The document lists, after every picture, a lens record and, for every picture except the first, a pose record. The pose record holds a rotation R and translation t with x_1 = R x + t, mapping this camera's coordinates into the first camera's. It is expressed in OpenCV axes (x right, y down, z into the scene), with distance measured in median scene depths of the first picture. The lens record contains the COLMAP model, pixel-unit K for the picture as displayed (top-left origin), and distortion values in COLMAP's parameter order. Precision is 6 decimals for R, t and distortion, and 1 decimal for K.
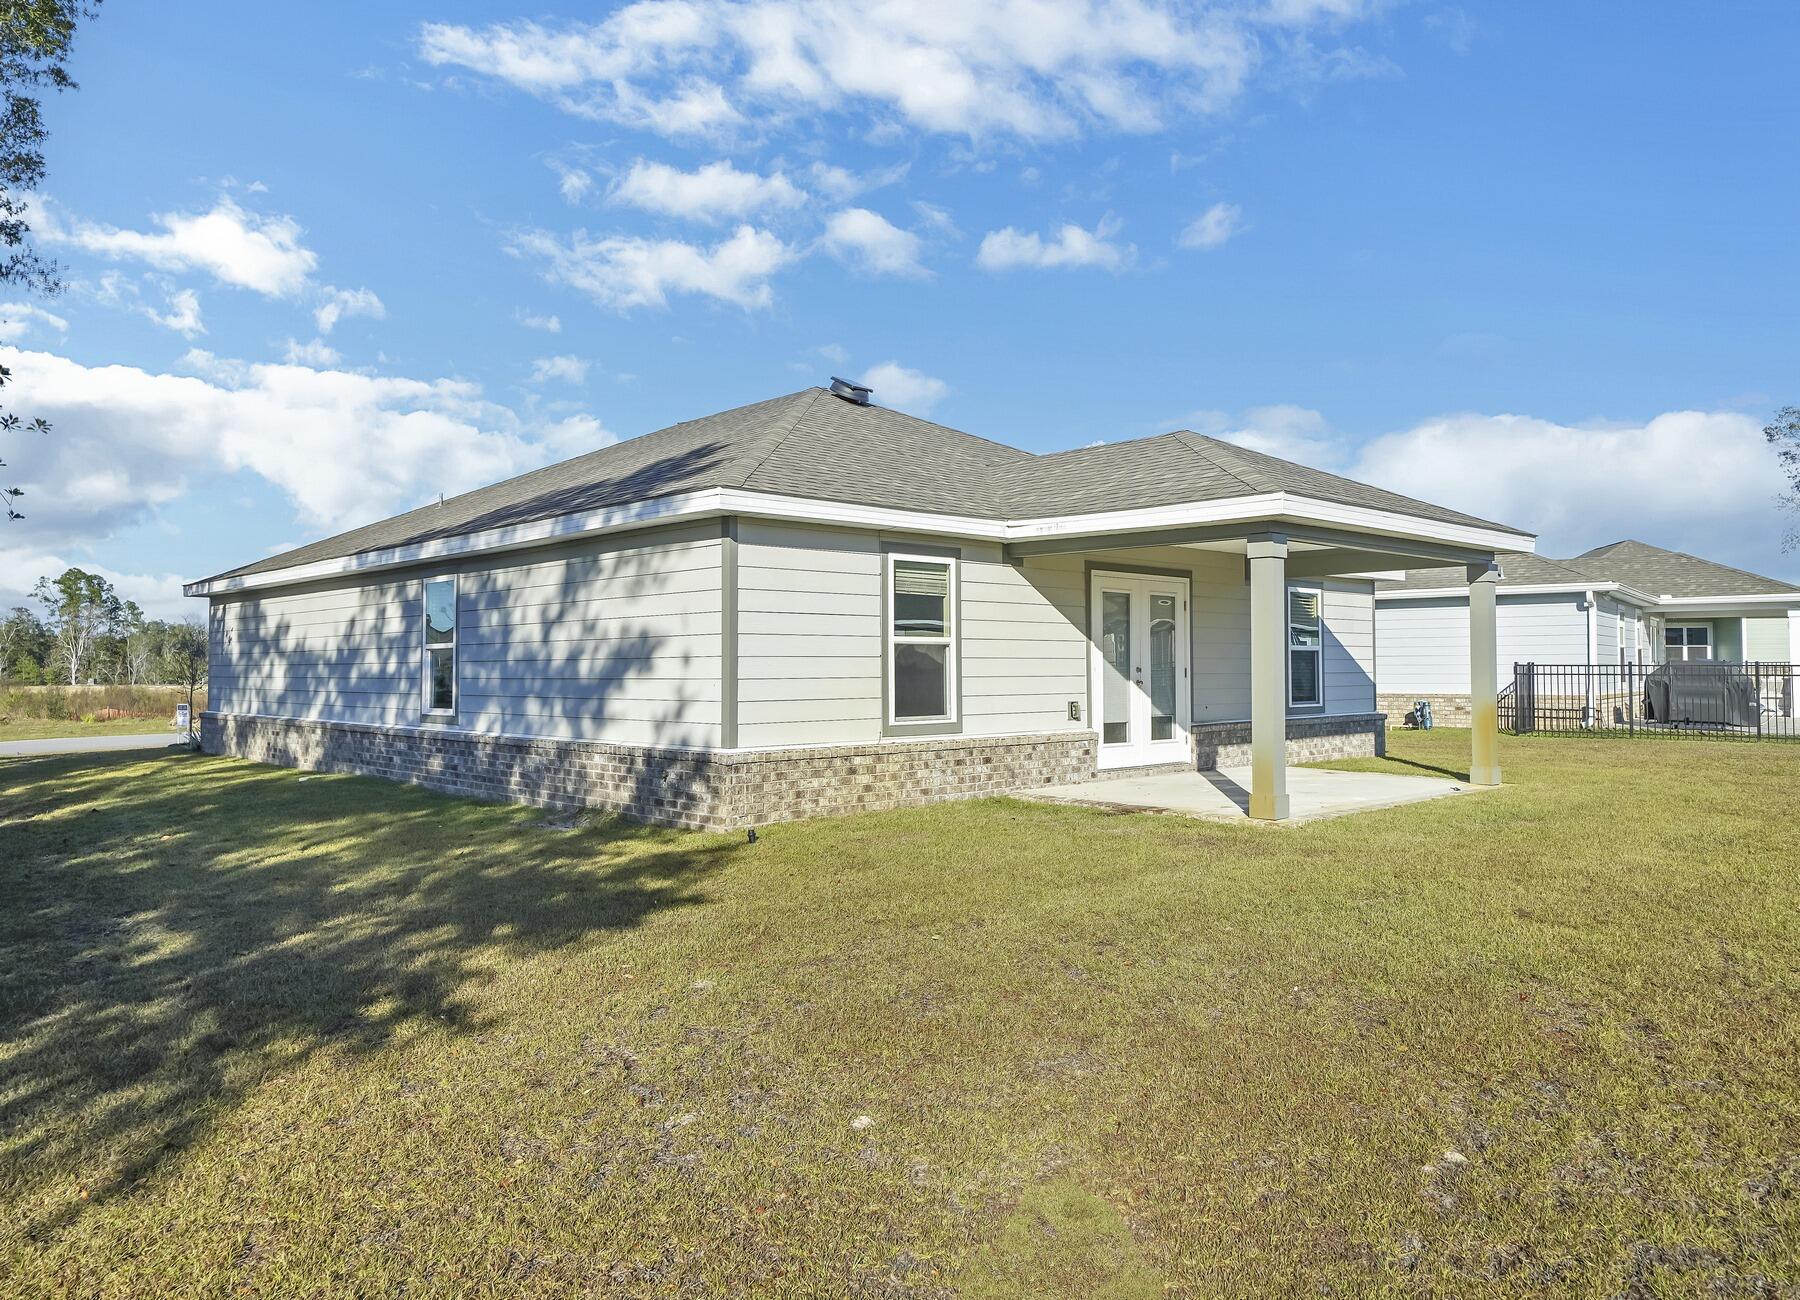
lens RADIAL K [[1271.9, 0, 900.0], [0, 1271.9, 650.0], [0, 0, 1]] dist [0.001238, -0.000187]
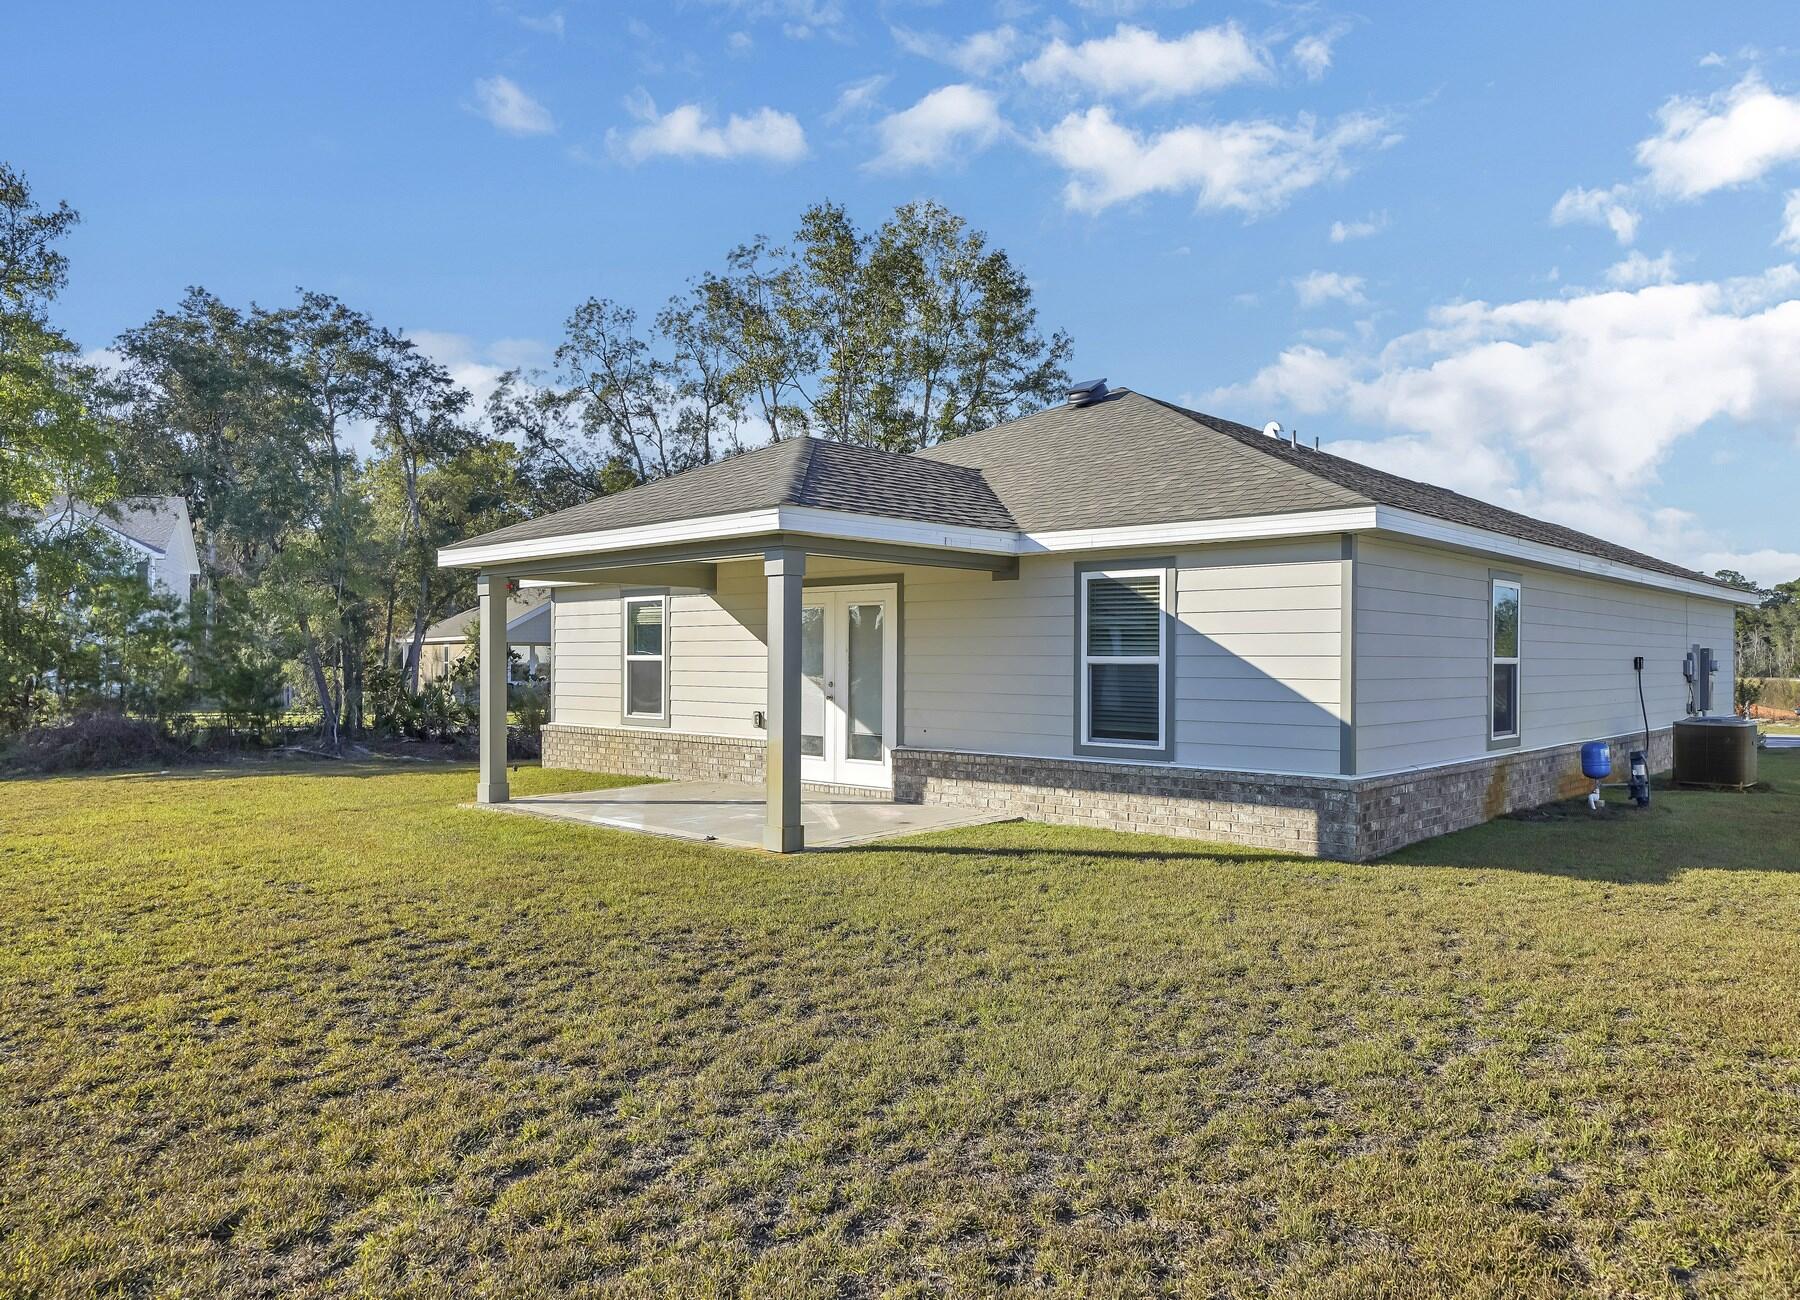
lens RADIAL K [[1037.9, 0, 900.0], [0, 1037.9, 650.0], [0, 0, 1]] dist [0.016166, -0.002169]
pose [[0.133653, -0.028774, -0.990610, 0.947959], [-0.009292, 0.999498, -0.030286, 0.012566], [0.990985, 0.013252, 0.133318, 0.905583]]
